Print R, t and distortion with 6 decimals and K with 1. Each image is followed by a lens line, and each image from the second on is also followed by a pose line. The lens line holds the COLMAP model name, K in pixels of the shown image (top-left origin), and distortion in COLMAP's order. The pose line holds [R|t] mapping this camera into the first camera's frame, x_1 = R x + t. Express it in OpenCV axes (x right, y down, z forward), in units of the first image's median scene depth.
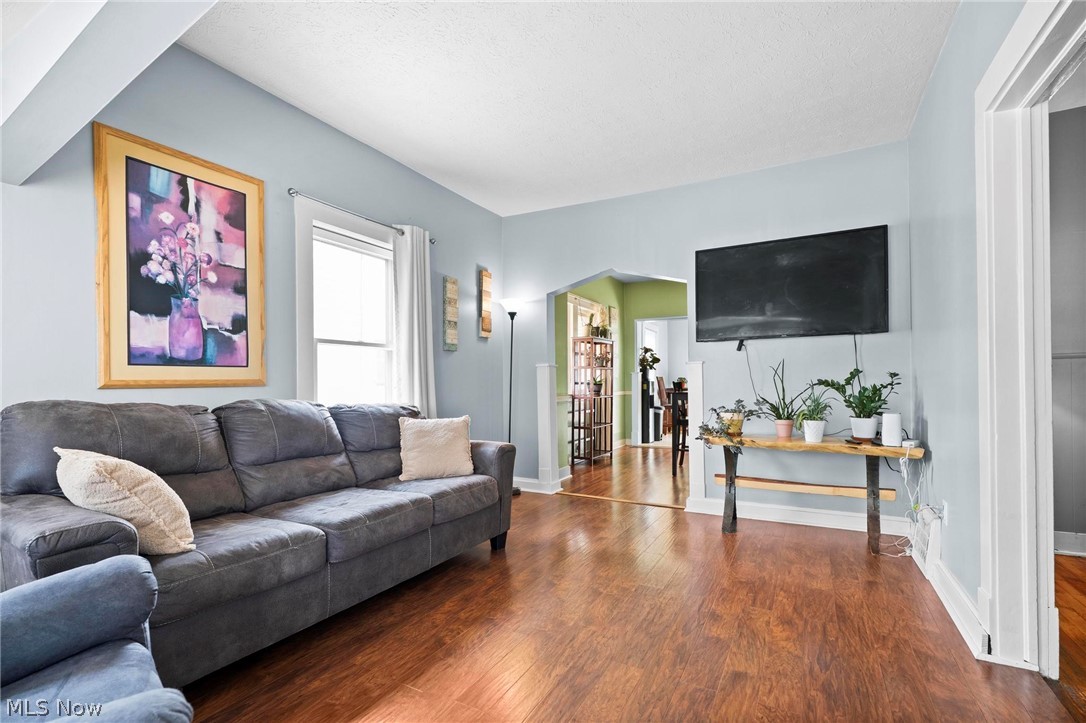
lens RADIAL K [[486.4, 0, 544.4], [0, 486.4, 384.0], [0, 0, 1]] dist [0.002056, 0.001190]
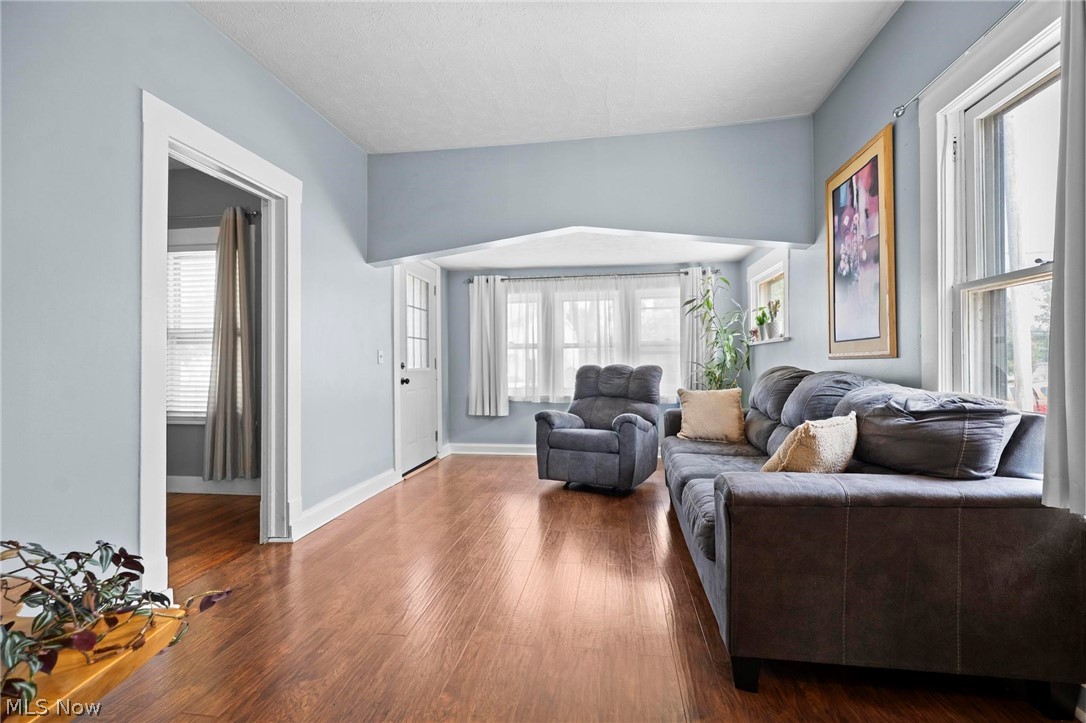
lens RADIAL K [[486.4, 0, 542.5], [0, 486.4, 359.3], [0, 0, 1]] dist [0.002056, 0.001190]
pose [[-0.940024, 0.017402, -0.340665, 0.377970], [0.017464, 0.999843, 0.002884, -0.009496], [0.340662, -0.003238, -0.940180, 1.950890]]
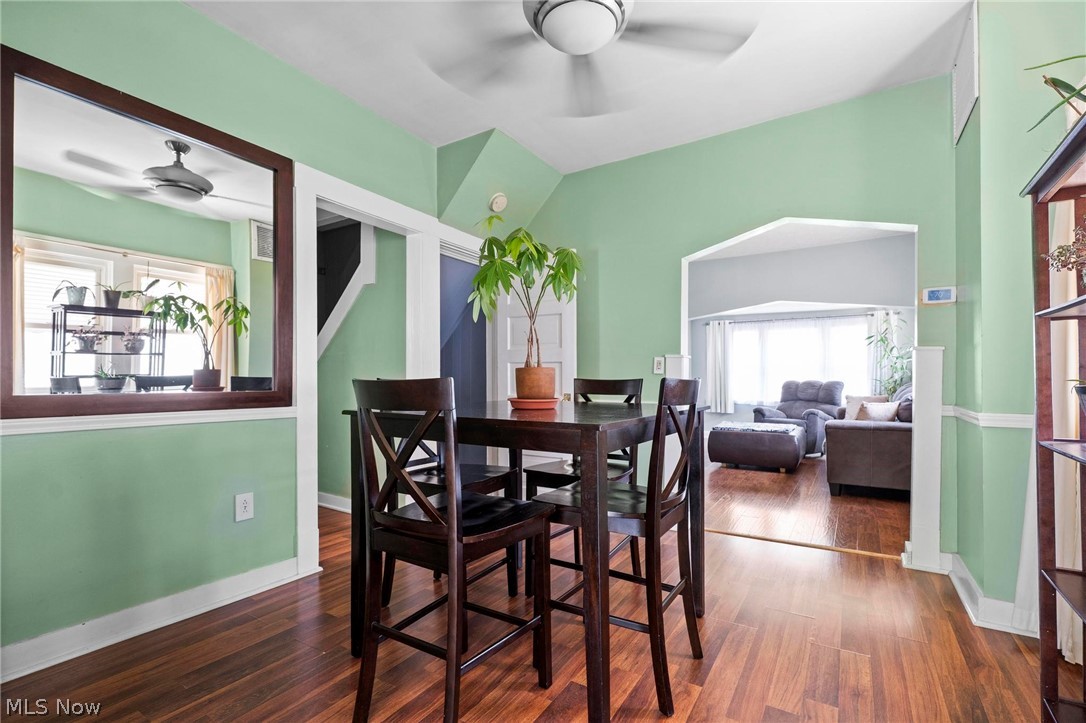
lens RADIAL K [[486.4, 0, 546.8], [0, 486.4, 367.4], [0, 0, 1]] dist [0.002056, 0.001190]
pose [[-0.997519, 0.010564, 0.069595, 1.366937], [0.009534, 0.999840, -0.015111, -0.044925], [-0.069743, -0.014410, -0.997461, 4.839261]]
